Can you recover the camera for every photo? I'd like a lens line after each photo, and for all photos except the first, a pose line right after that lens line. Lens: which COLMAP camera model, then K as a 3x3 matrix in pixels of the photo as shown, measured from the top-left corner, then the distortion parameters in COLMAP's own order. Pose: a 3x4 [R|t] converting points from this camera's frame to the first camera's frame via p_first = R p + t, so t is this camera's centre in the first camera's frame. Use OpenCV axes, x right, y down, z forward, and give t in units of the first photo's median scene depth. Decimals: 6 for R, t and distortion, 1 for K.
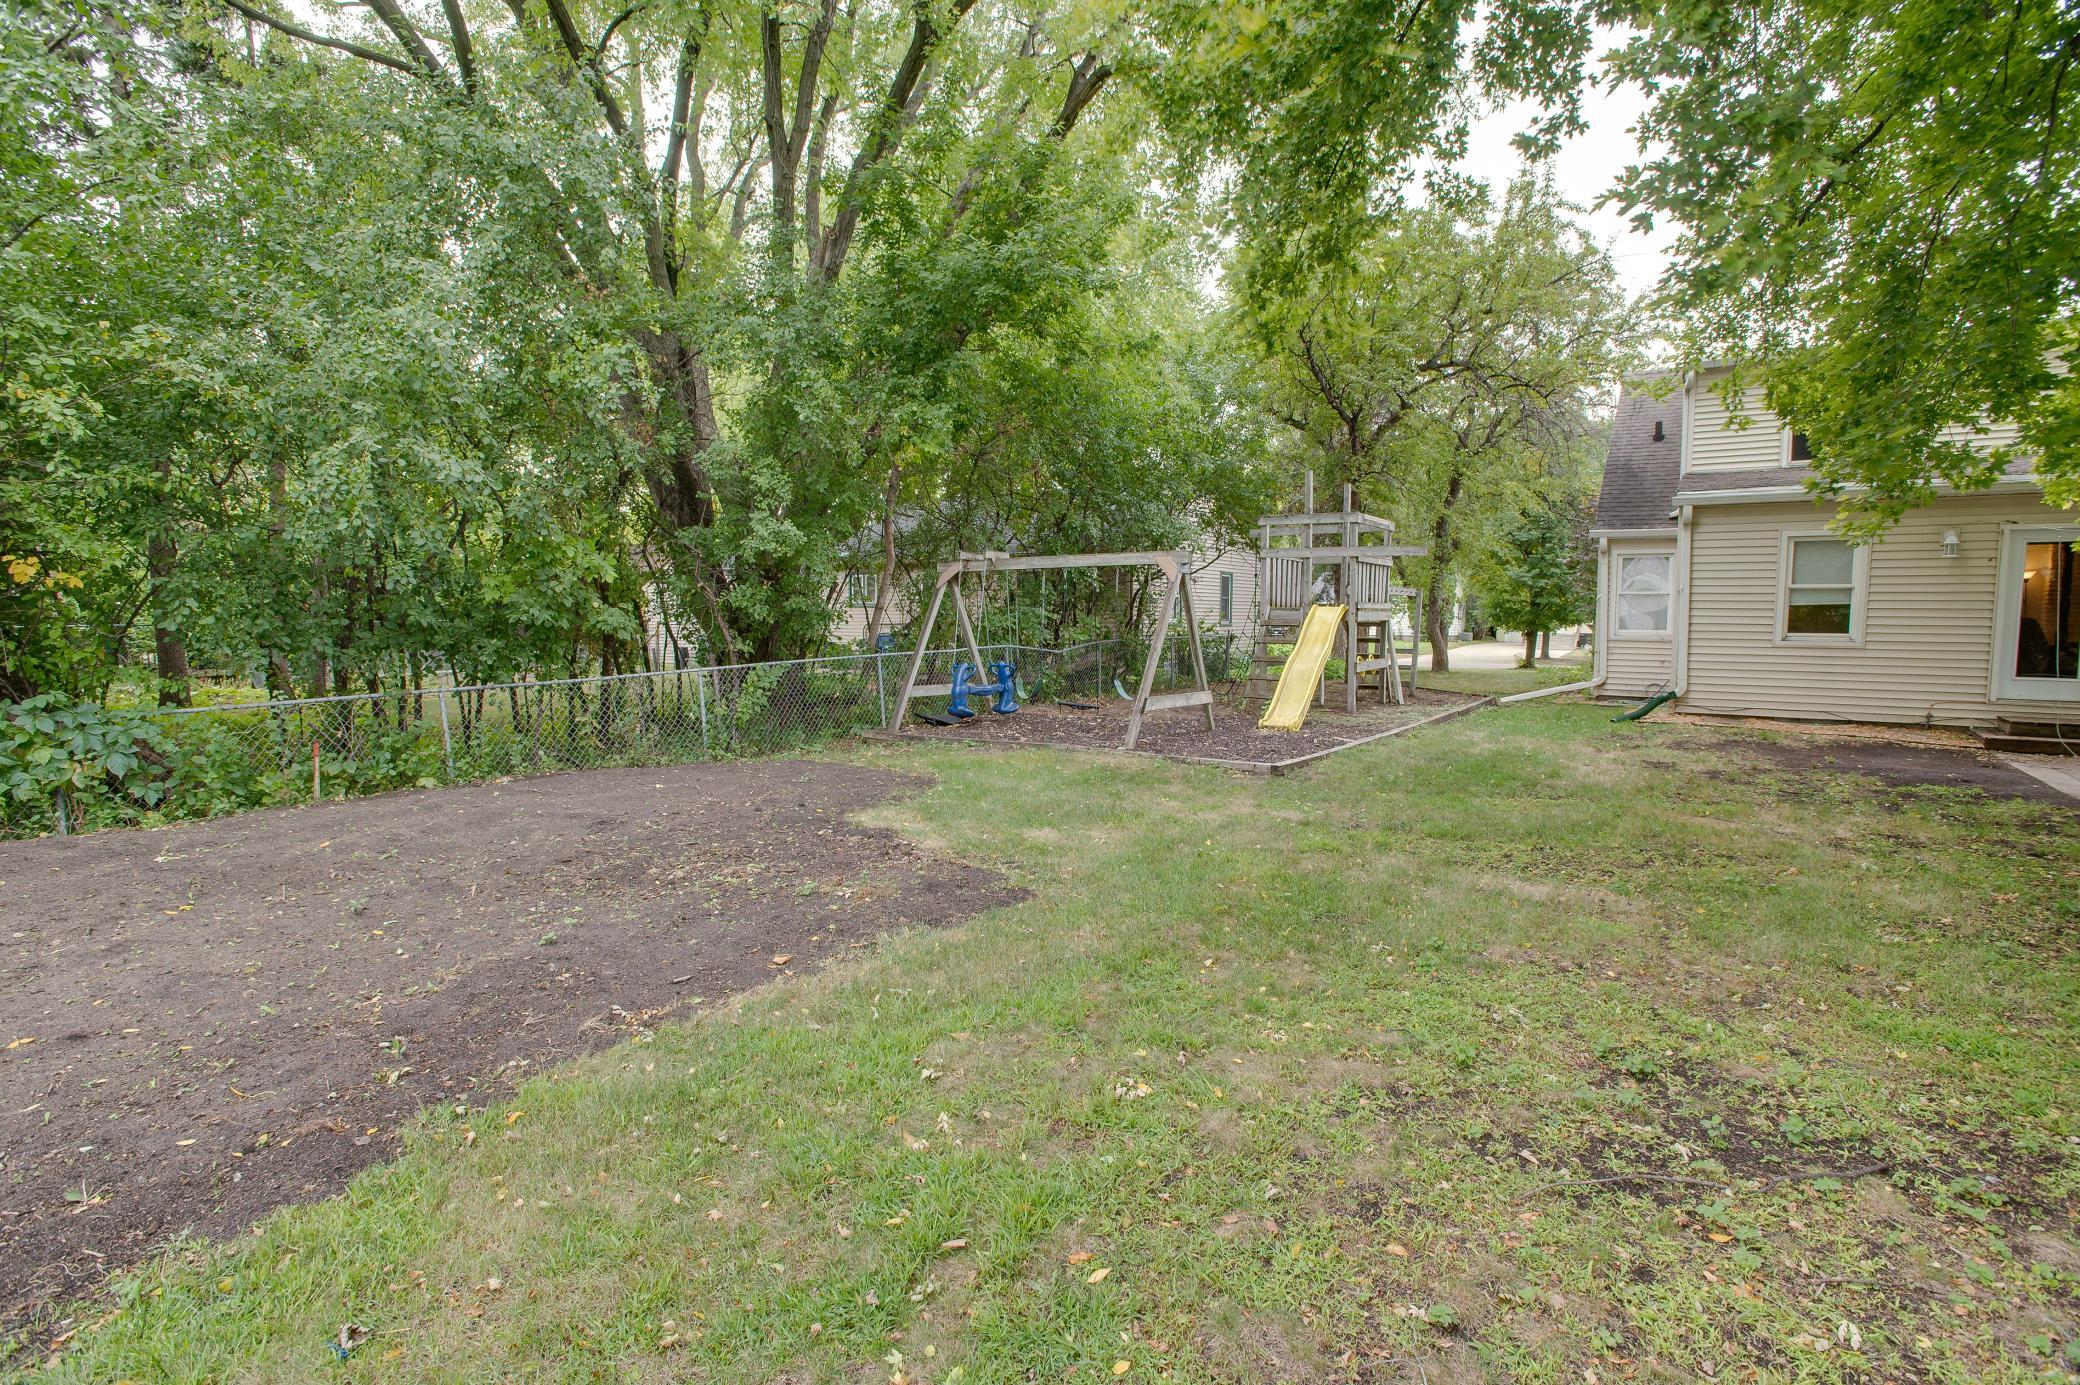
lens RADIAL K [[1012.4, 0, 1041.9], [0, 1012.4, 703.8], [0, 0, 1]] dist [-0.056776, 0.022806]
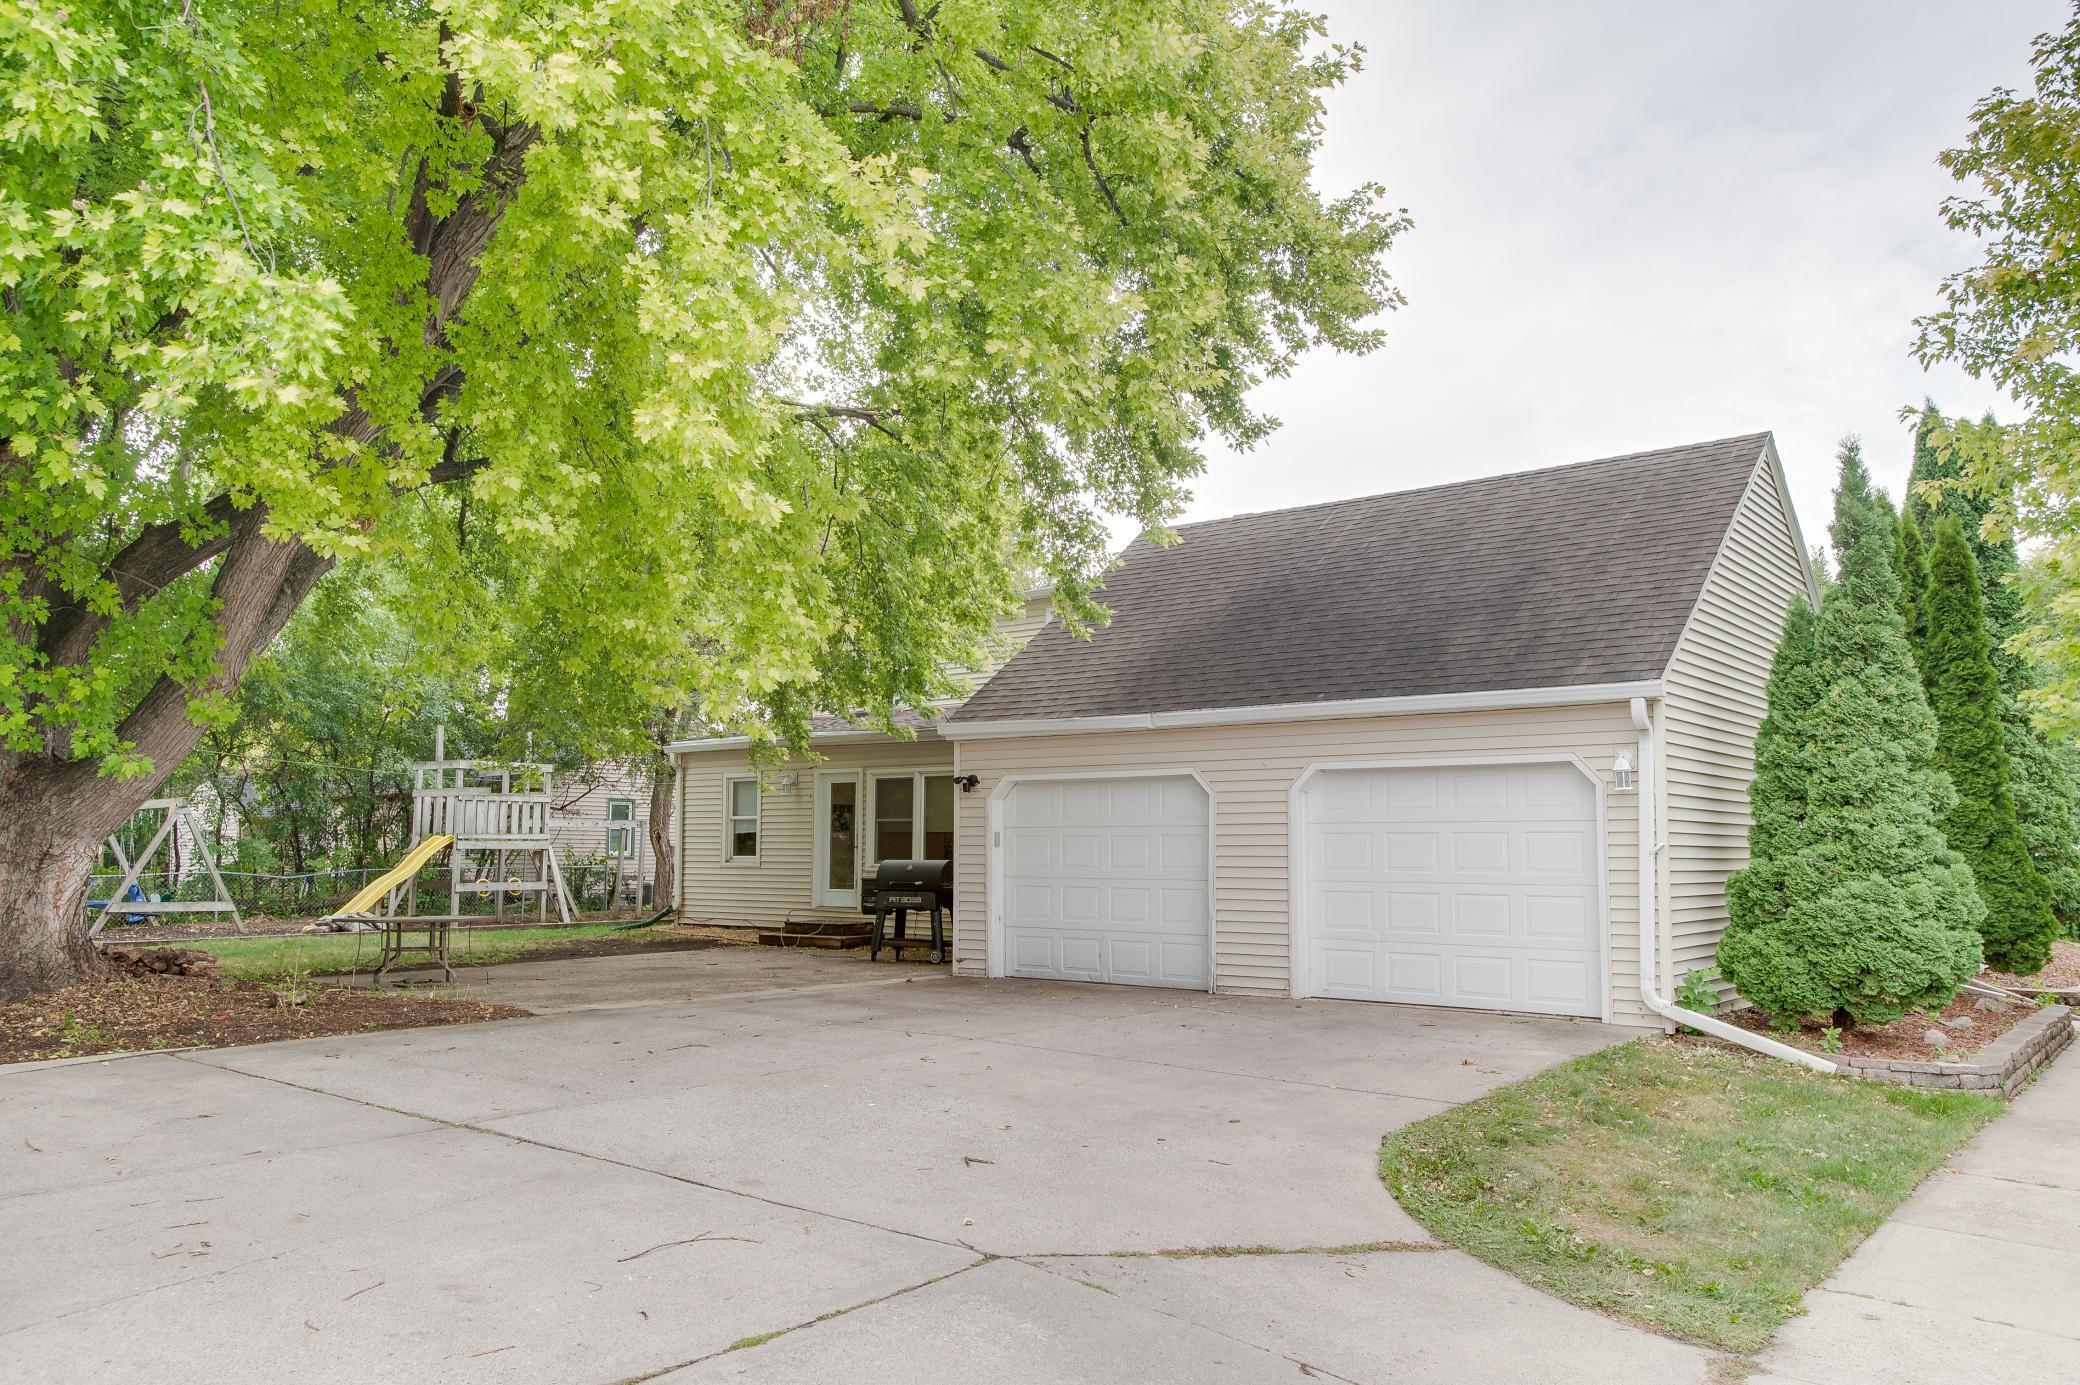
lens RADIAL K [[1532.5, 0, 1039.5], [0, 1532.5, 715.8], [0, 0, 1]] dist [-0.010662, 0.071657]
pose [[0.996688, -0.006434, -0.081060, 1.298589], [-0.008168, 0.983901, -0.178528, 0.093793], [0.080904, 0.178599, 0.980590, -0.865425]]
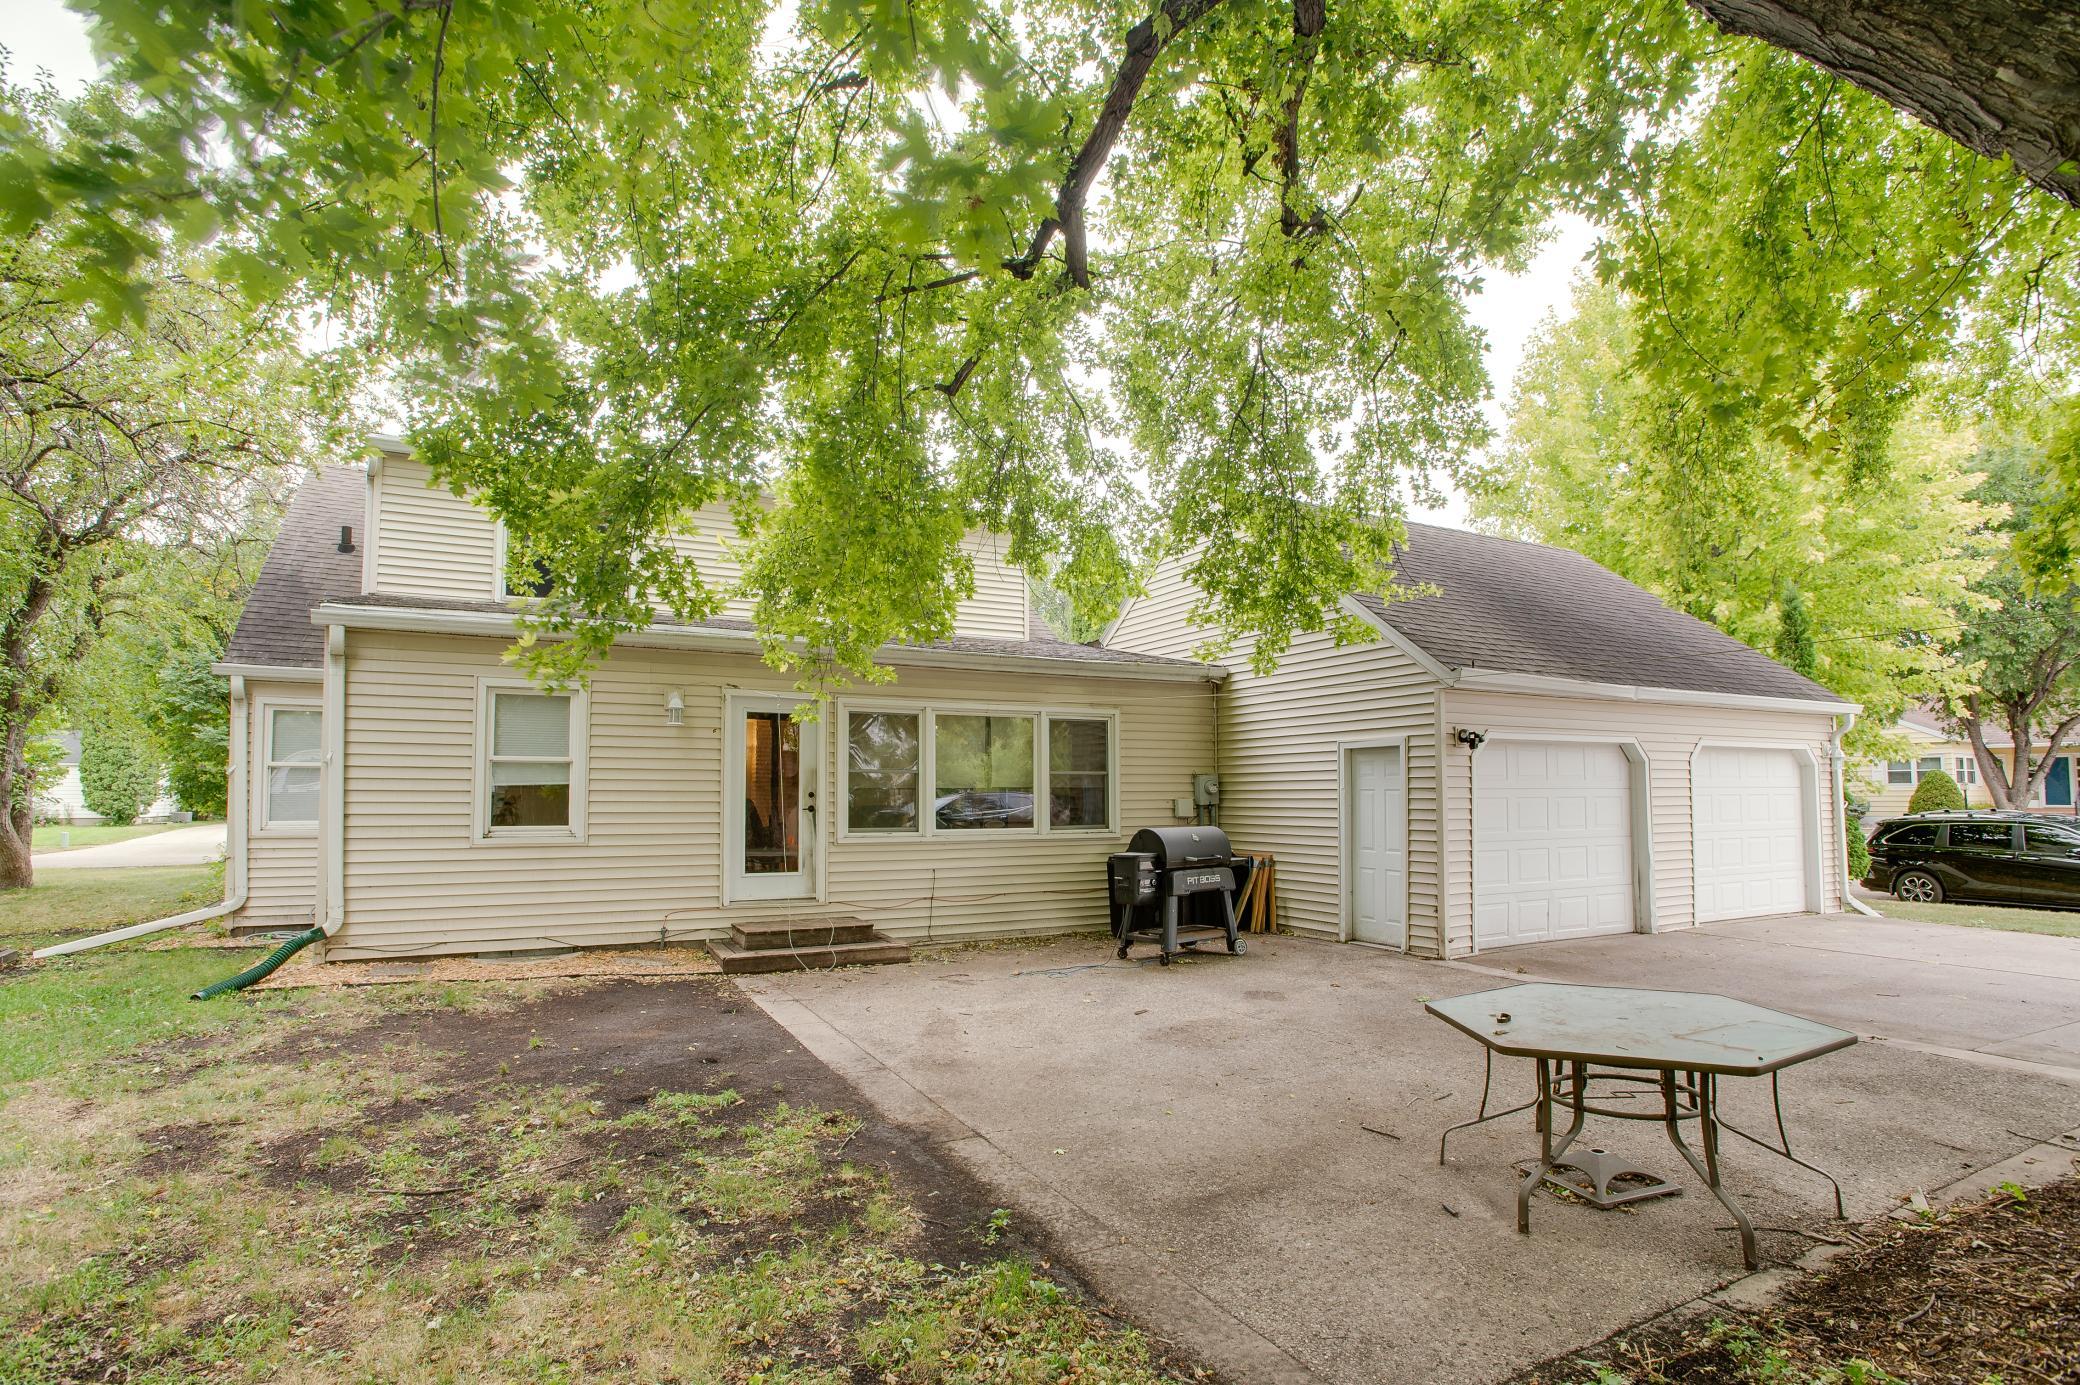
lens RADIAL K [[1034.2, 0, 1030.4], [0, 1034.2, 732.4], [0, 0, 1]] dist [-0.074277, 0.038075]
pose [[0.475458, 0.045024, 0.878586, 0.319427], [0.079725, 0.992375, -0.094000, -0.041308], [-0.876119, 0.114738, 0.468243, 0.343819]]
